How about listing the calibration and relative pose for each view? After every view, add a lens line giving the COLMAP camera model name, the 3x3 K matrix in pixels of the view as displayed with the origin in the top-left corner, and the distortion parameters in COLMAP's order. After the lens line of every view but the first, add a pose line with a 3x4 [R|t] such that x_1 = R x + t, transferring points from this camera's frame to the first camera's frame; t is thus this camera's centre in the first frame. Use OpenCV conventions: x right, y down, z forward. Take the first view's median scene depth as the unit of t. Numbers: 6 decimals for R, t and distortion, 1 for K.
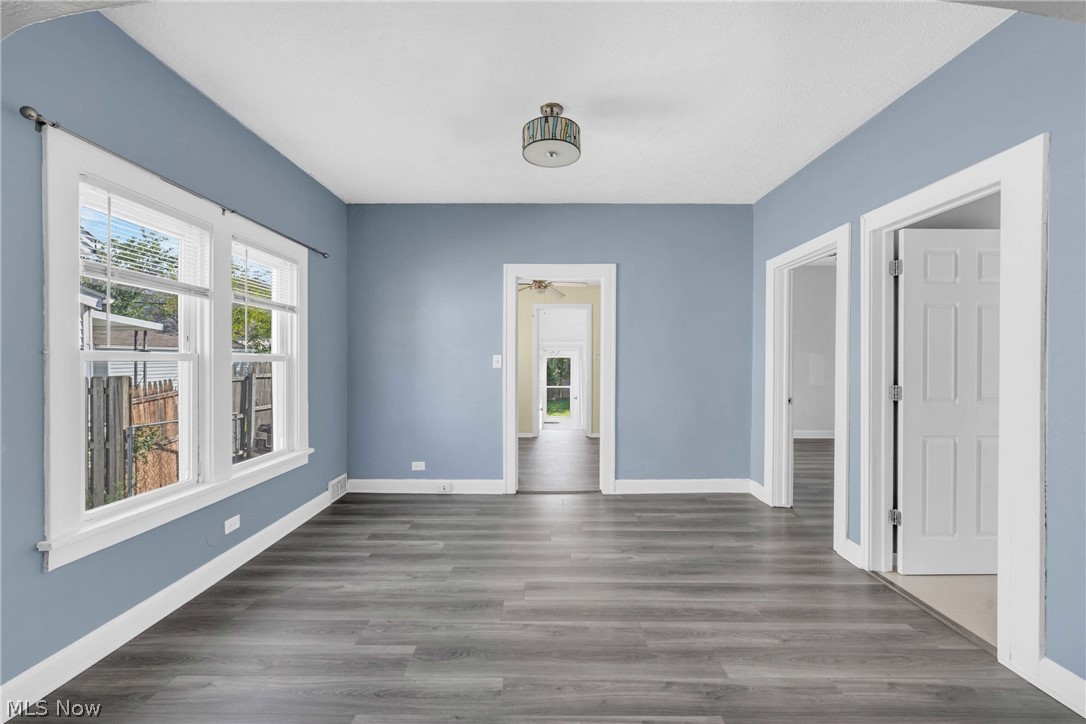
lens RADIAL K [[449.6, 0, 545.8], [0, 449.6, 360.2], [0, 0, 1]] dist [0.002367, 0.000135]
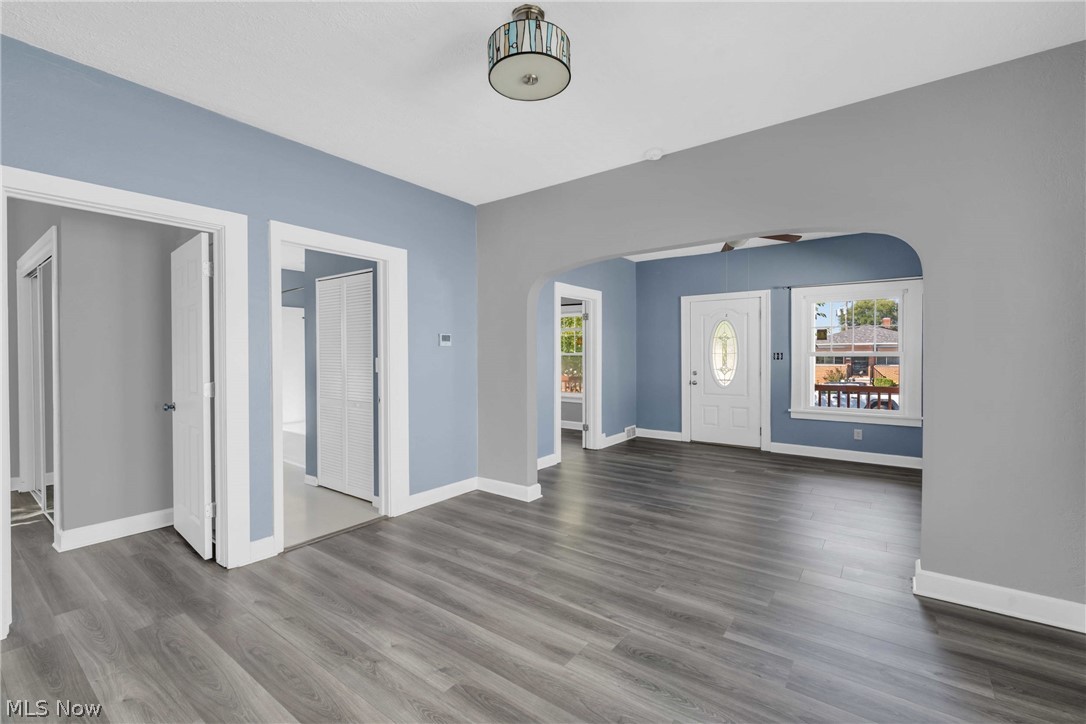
lens RADIAL K [[459.0, 0, 543.7], [0, 459.0, 351.9], [0, 0, 1]] dist [0.001658, 0.000023]
pose [[-0.798035, 0.001672, 0.602608, -0.360105], [-0.000939, 0.999991, -0.004018, 0.003388], [-0.602610, -0.003773, -0.798027, 1.265647]]
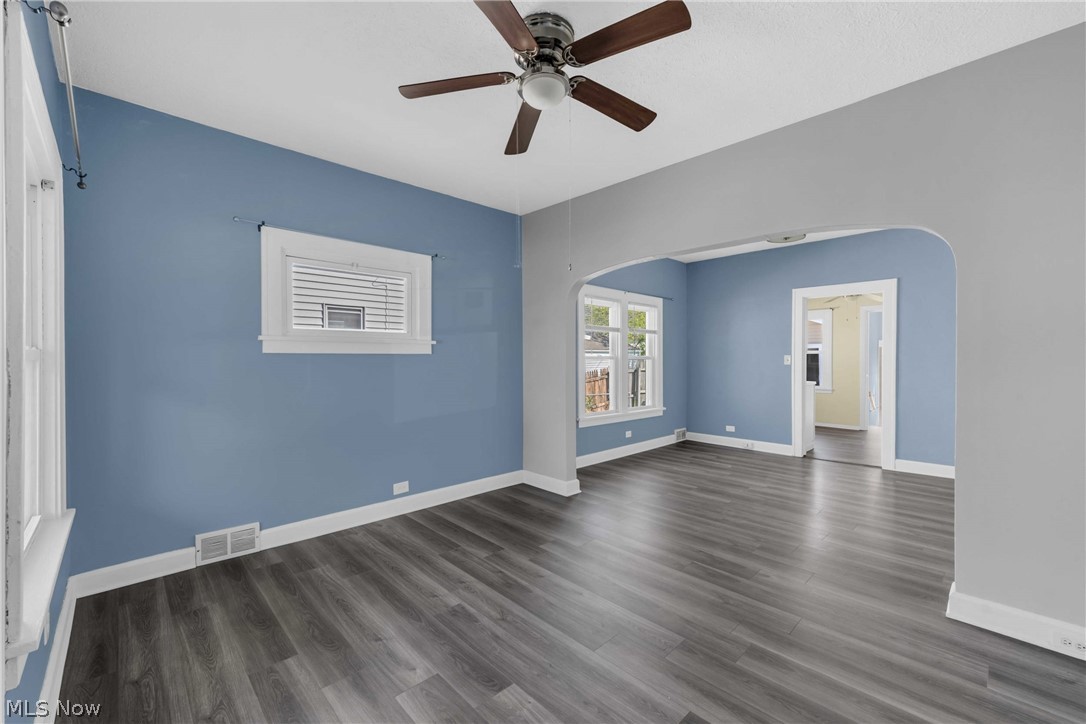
lens RADIAL K [[447.4, 0, 534.5], [0, 447.4, 358.3], [0, 0, 1]] dist [0.001924, 0.000162]
pose [[0.688865, 0.000398, -0.724889, 0.470410], [-0.000685, 1.000000, -0.000101, -0.003010], [0.724889, 0.000566, 0.688865, -0.690020]]
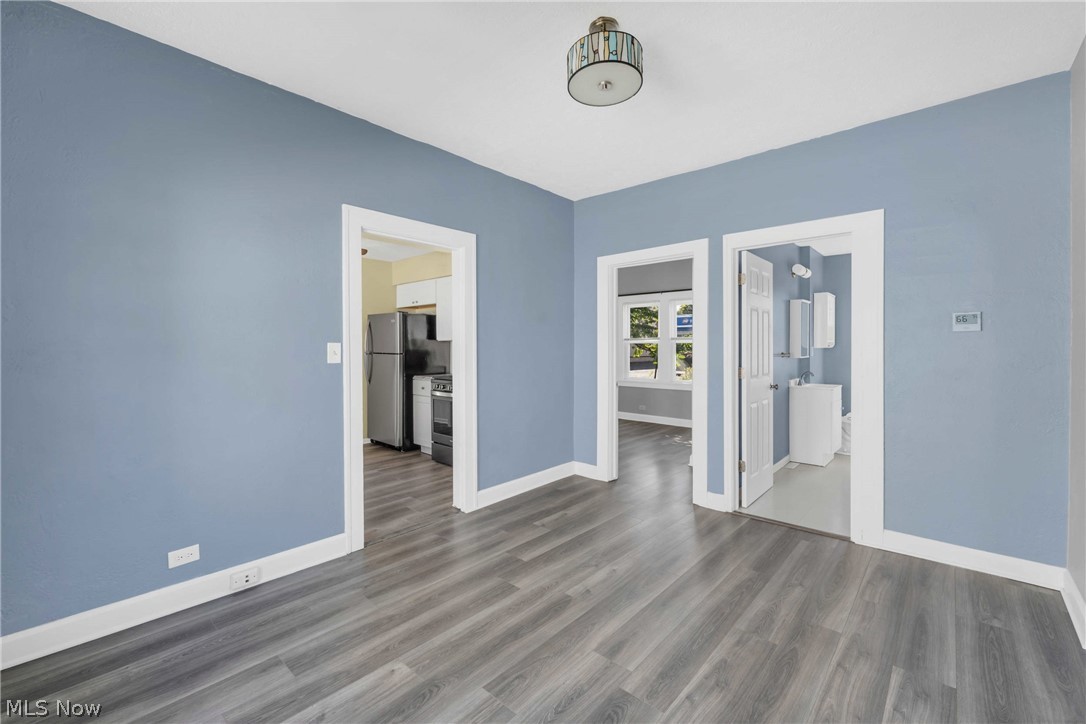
lens RADIAL K [[459.0, 0, 543.7], [0, 459.0, 351.9], [0, 0, 1]] dist [0.001658, 0.000023]
pose [[0.670163, -0.010943, 0.742133, -0.519978], [0.005505, 0.999937, 0.009774, -0.004961], [-0.742194, -0.002465, 0.670181, 0.439935]]
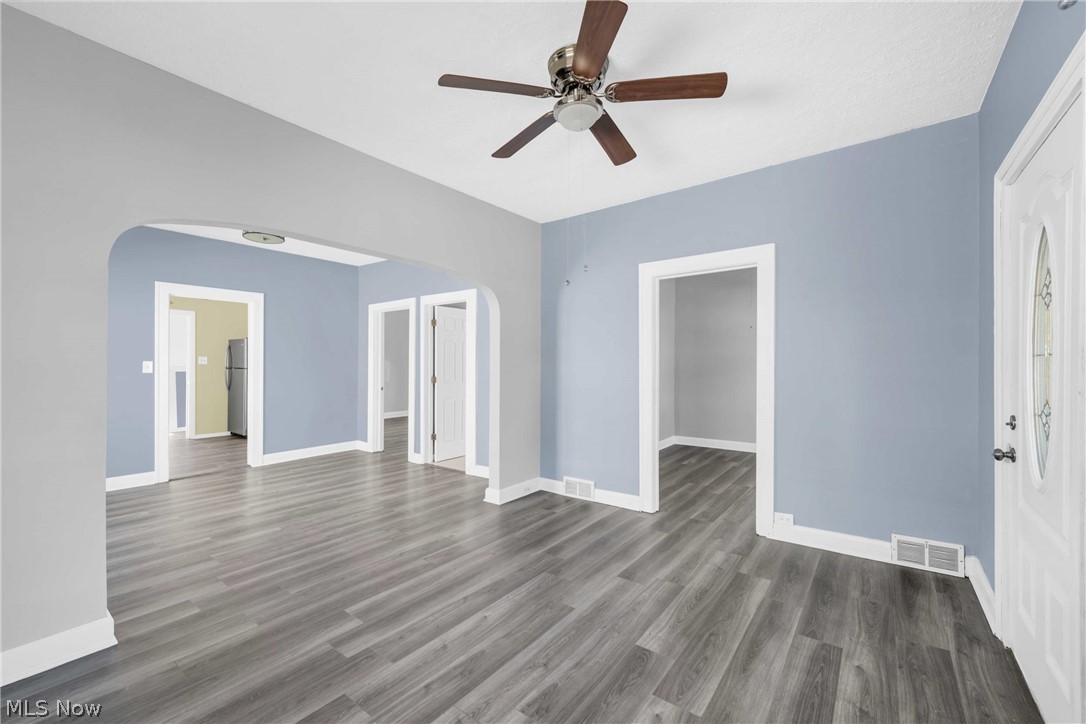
lens RADIAL K [[445.0, 0, 543.0], [0, 445.0, 362.0], [0, 0, 1]] dist [0.000410, -0.000220]
pose [[0.601648, 0.002548, 0.798757, -0.530237], [0.002373, 0.999985, -0.004977, -0.002655], [-0.798758, 0.004890, 0.601633, -0.608006]]
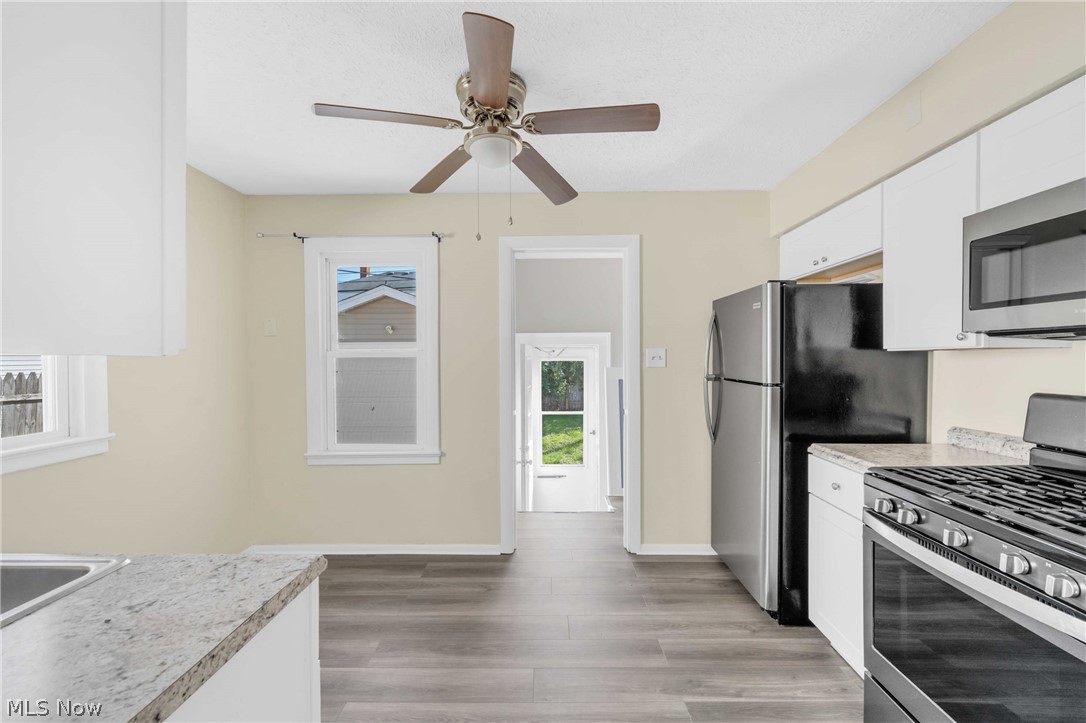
lens RADIAL K [[448.3, 0, 539.3], [0, 448.3, 364.6], [0, 0, 1]] dist [0.001444, 0.000085]
pose [[0.999587, -0.004334, -0.028422, 0.043730], [0.004658, 0.999925, 0.011326, -0.024230], [0.028371, -0.011454, 0.999532, 1.276898]]
